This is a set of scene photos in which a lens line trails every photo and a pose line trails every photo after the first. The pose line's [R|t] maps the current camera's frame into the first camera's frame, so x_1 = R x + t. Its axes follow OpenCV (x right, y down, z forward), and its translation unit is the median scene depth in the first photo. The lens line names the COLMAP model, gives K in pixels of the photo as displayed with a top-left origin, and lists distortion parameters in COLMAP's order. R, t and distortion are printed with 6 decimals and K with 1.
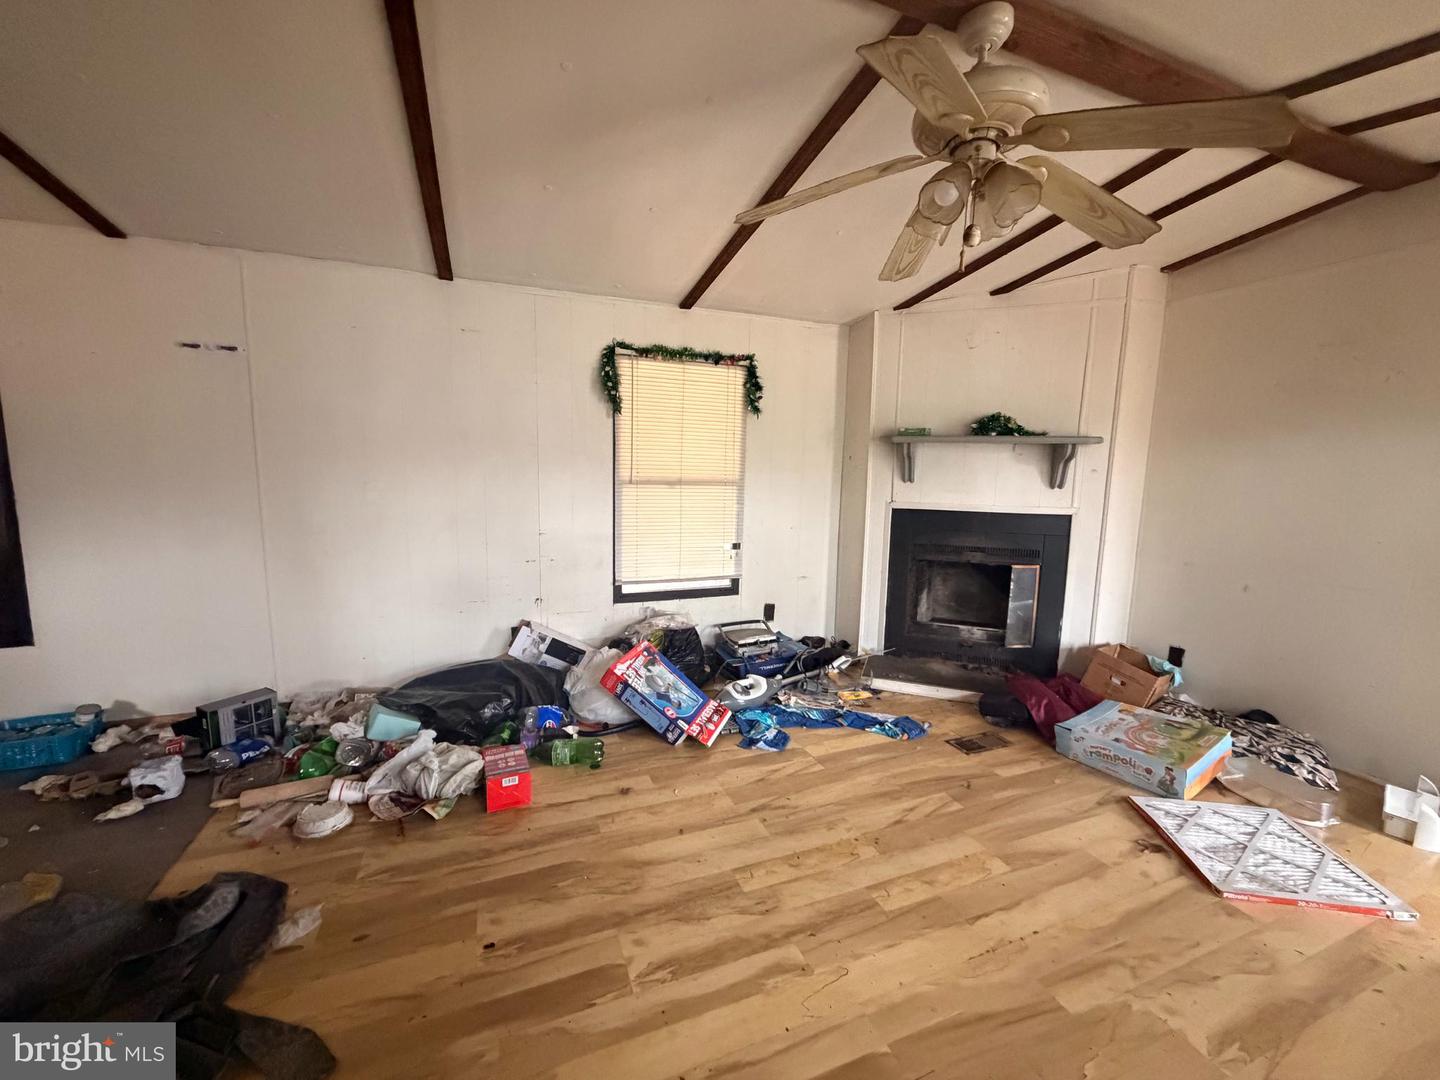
lens RADIAL K [[573.8, 0, 716.1], [0, 573.8, 539.1], [0, 0, 1]] dist [0.000398, -0.000001]
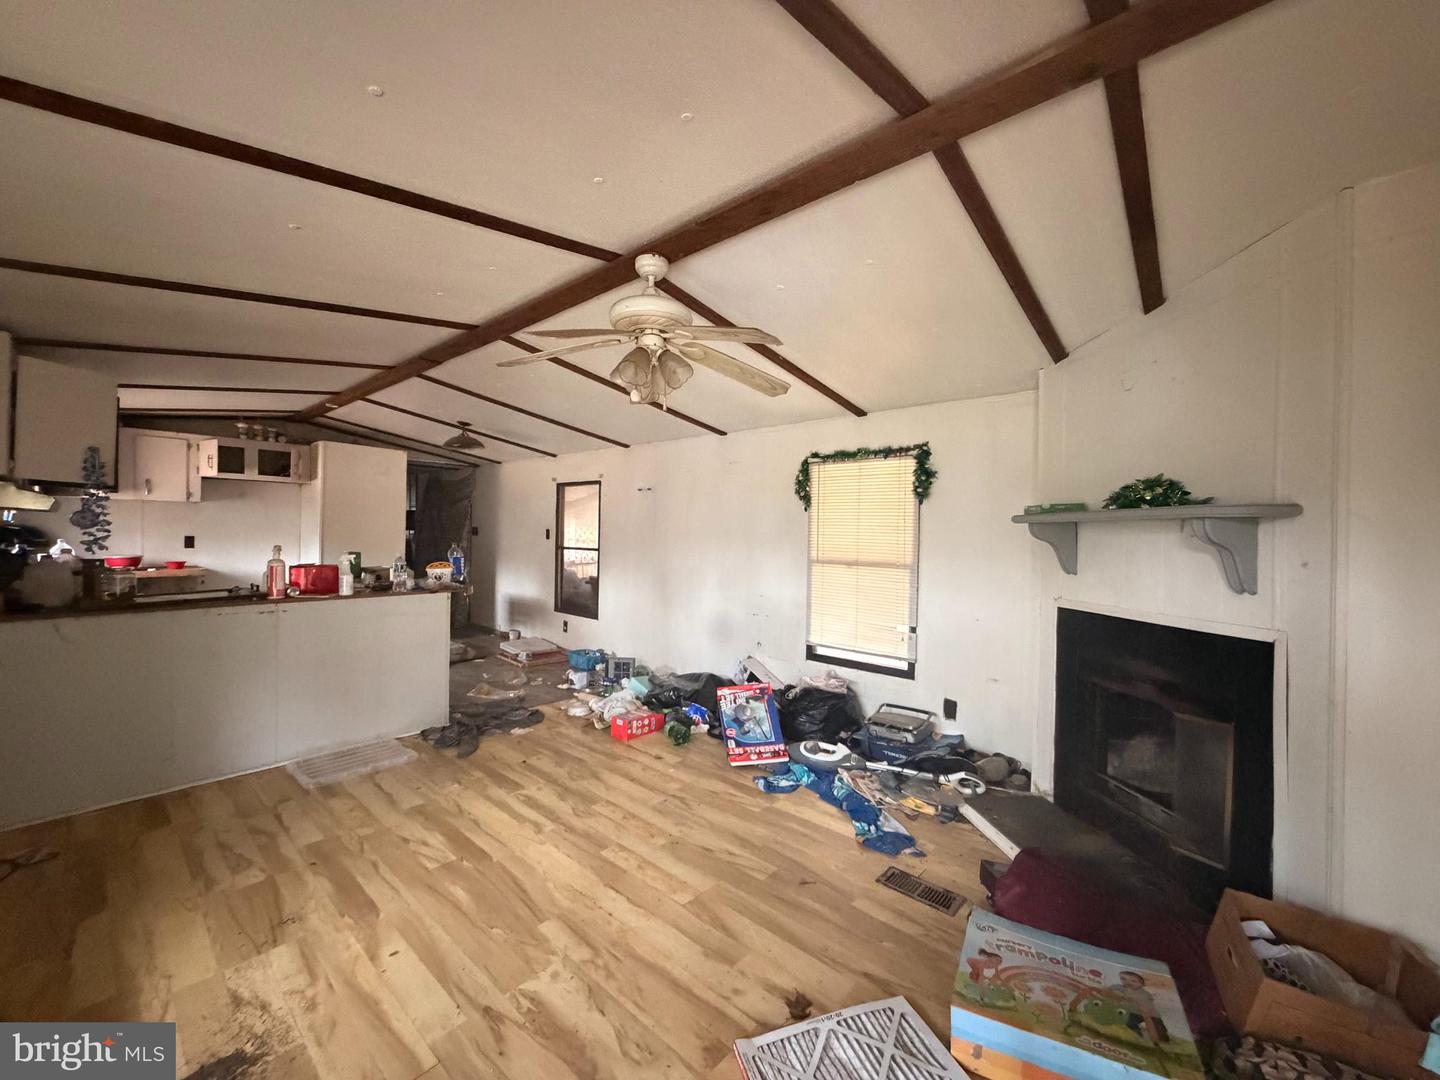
lens RADIAL K [[573.8, 0, 716.1], [0, 573.8, 539.1], [0, 0, 1]] dist [0.000398, -0.000001]
pose [[0.444571, -0.005179, -0.895729, 0.975830], [-0.133662, 0.988404, -0.072055, -0.032622], [0.885715, 0.151758, 0.438723, 0.293024]]
